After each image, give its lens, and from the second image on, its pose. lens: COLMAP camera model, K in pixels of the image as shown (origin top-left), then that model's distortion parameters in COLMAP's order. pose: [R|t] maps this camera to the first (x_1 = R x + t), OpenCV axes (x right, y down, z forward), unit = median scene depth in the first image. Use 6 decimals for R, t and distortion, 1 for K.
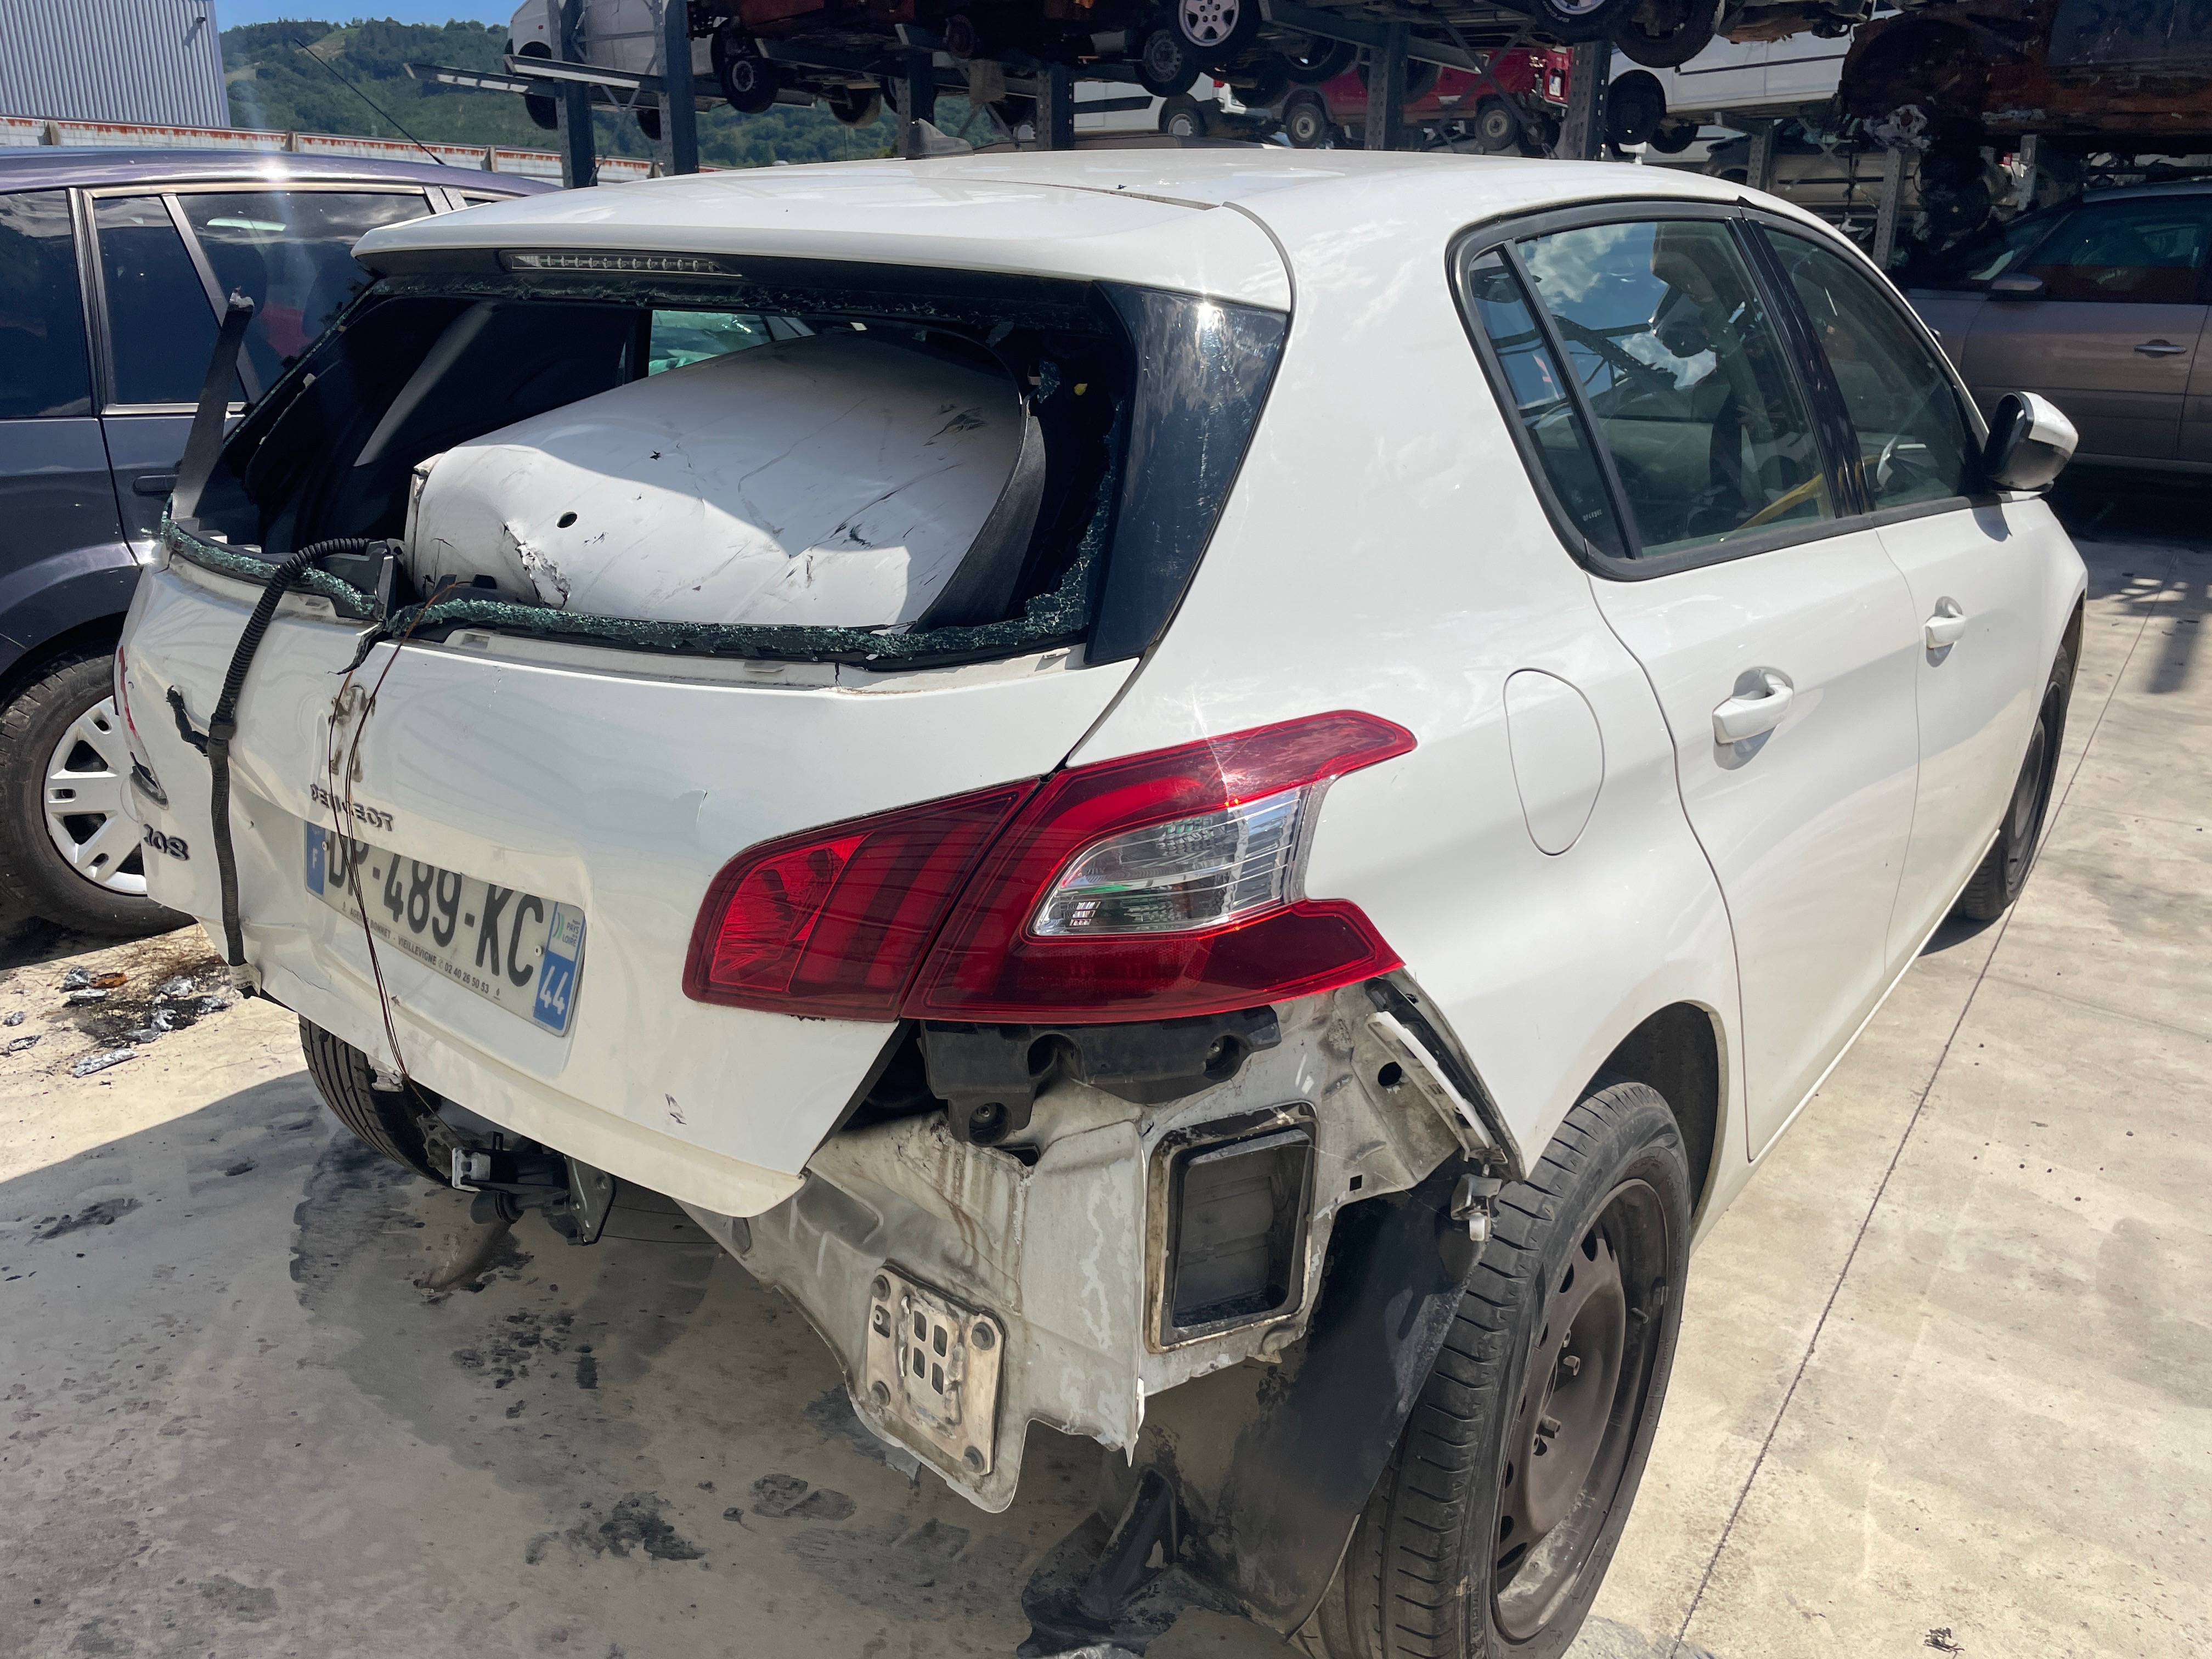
lens RADIAL K [[1608.3, 0, 1106.0], [0, 1608.3, 829.5], [0, 0, 1]] dist [0.002564, 0.000190]
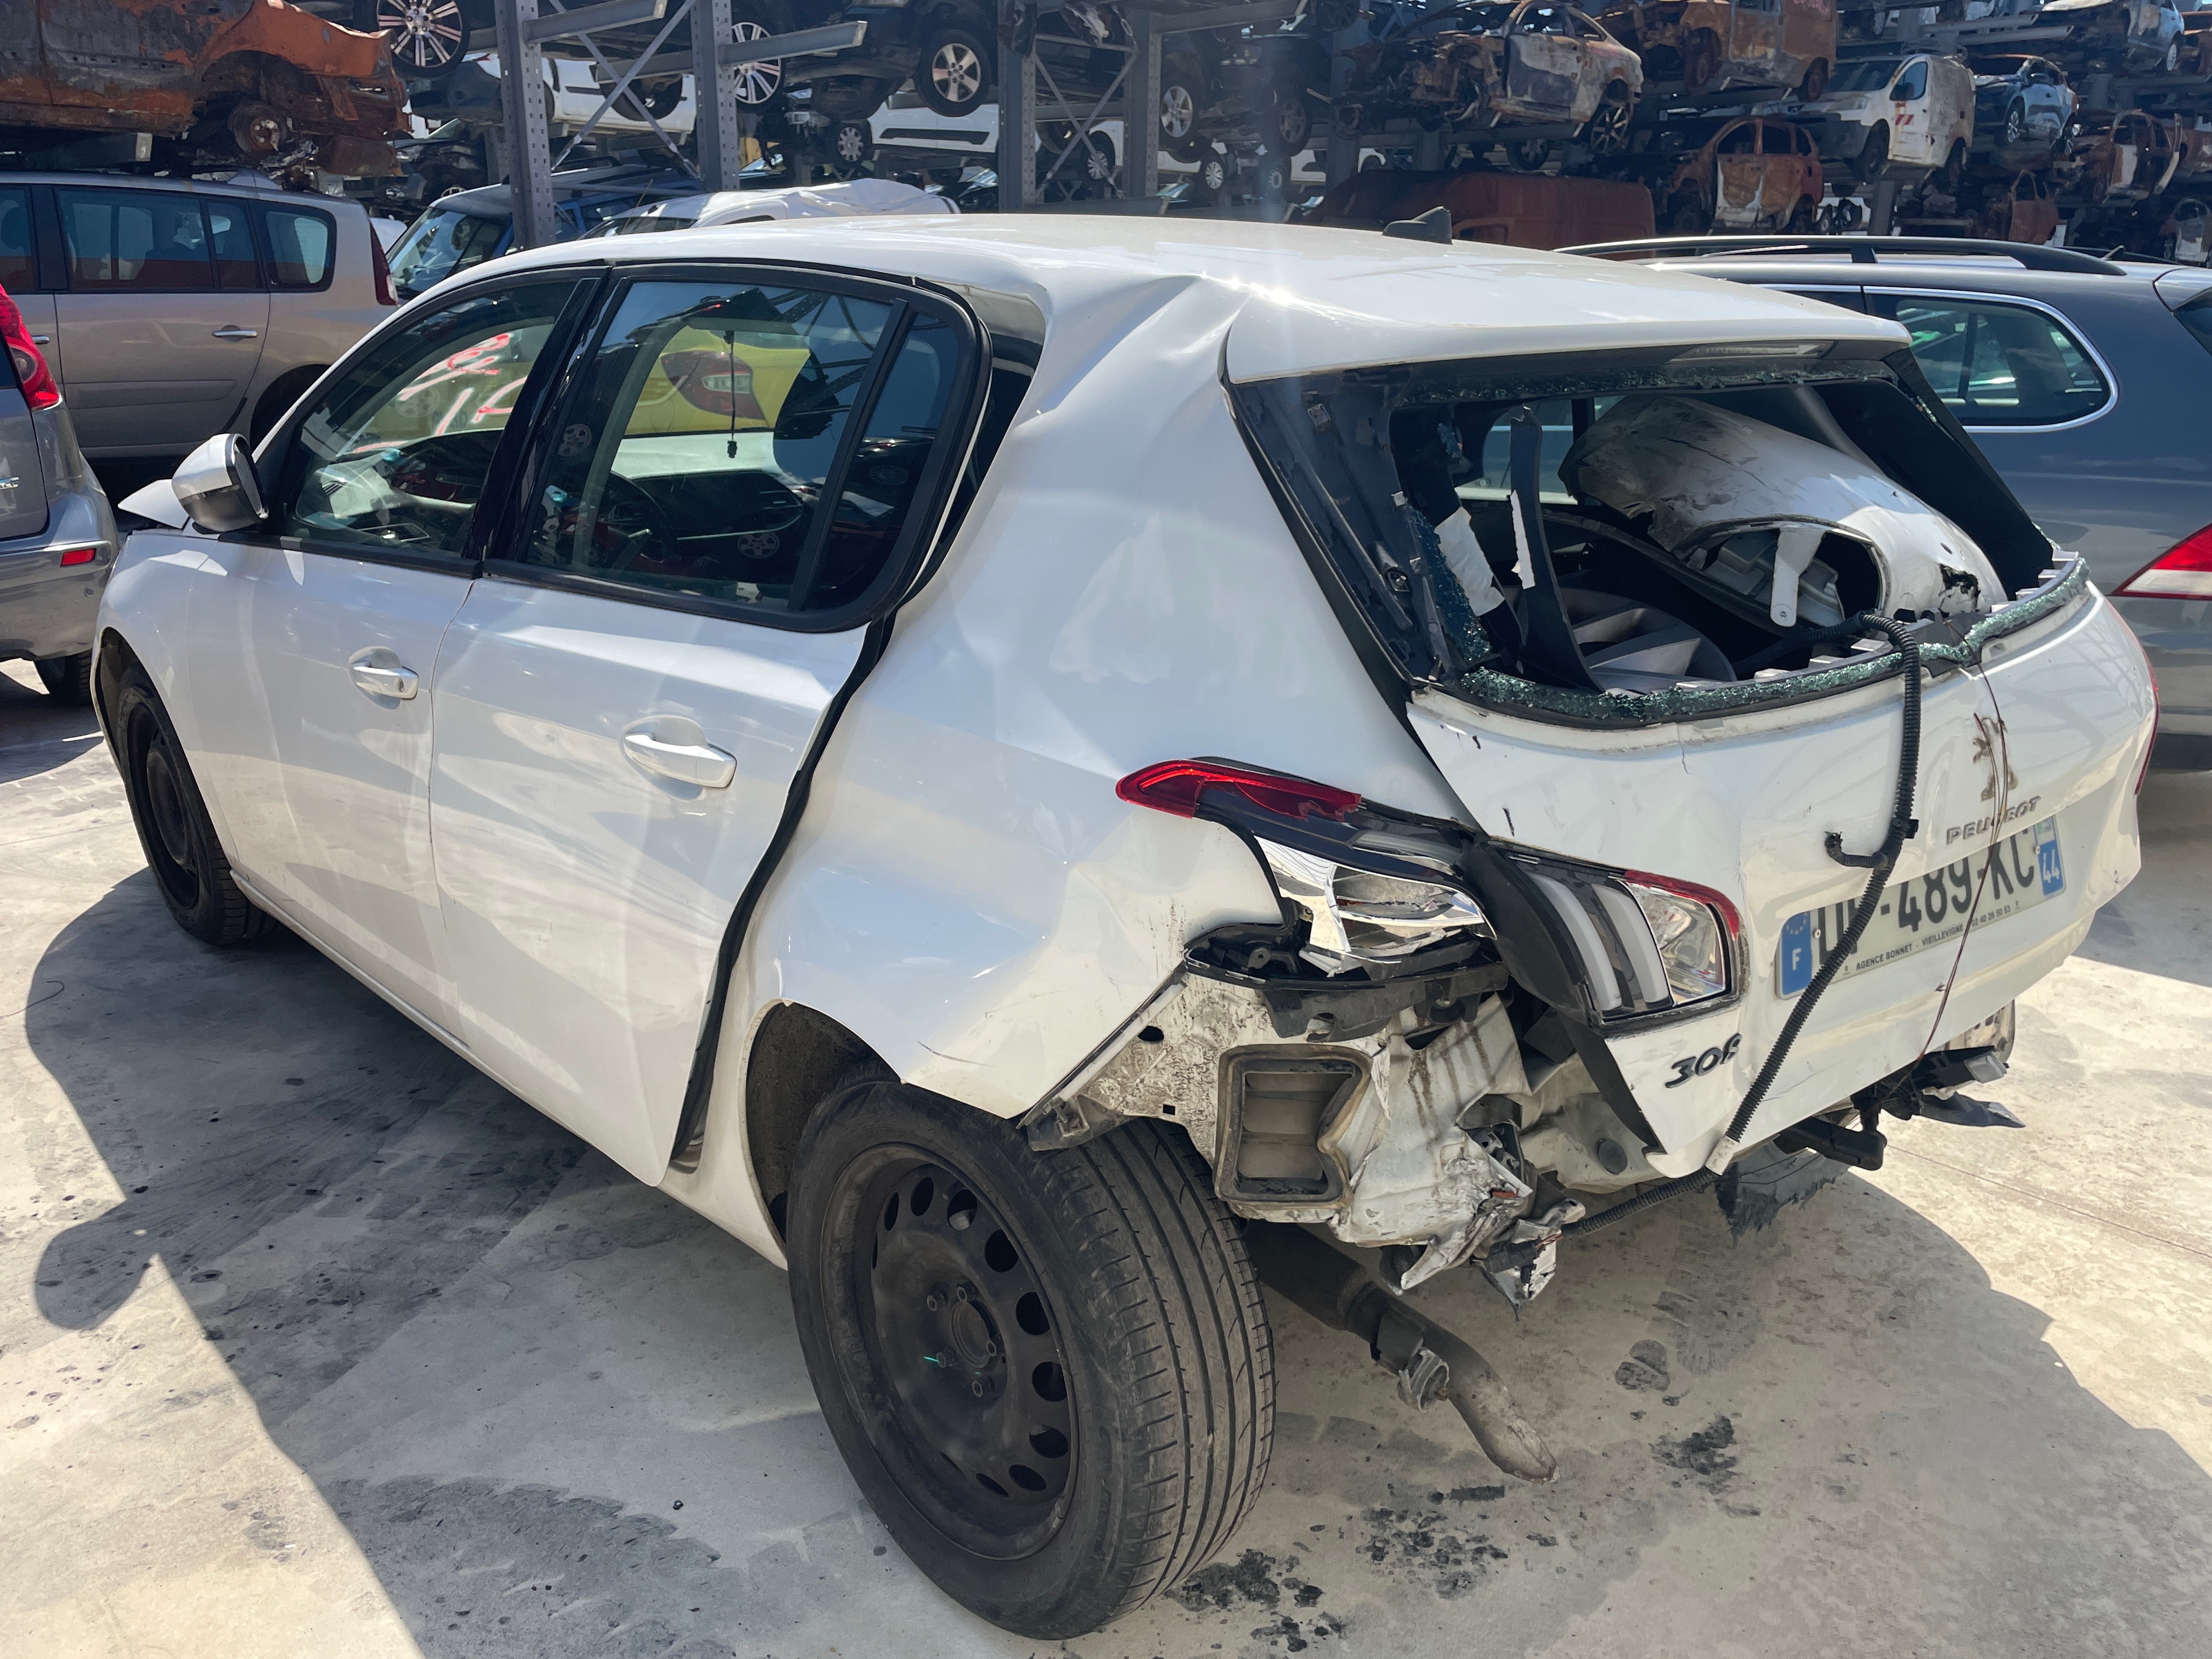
lens RADIAL K [[1678.5, 0, 1106.0], [0, 1678.5, 829.5], [0, 0, 1]] dist [0.006419, -0.000394]
pose [[0.209117, -0.321822, 0.923418, -1.349650], [0.297042, 0.920582, 0.253566, -0.396426], [-0.931684, 0.221269, 0.288104, 0.970605]]
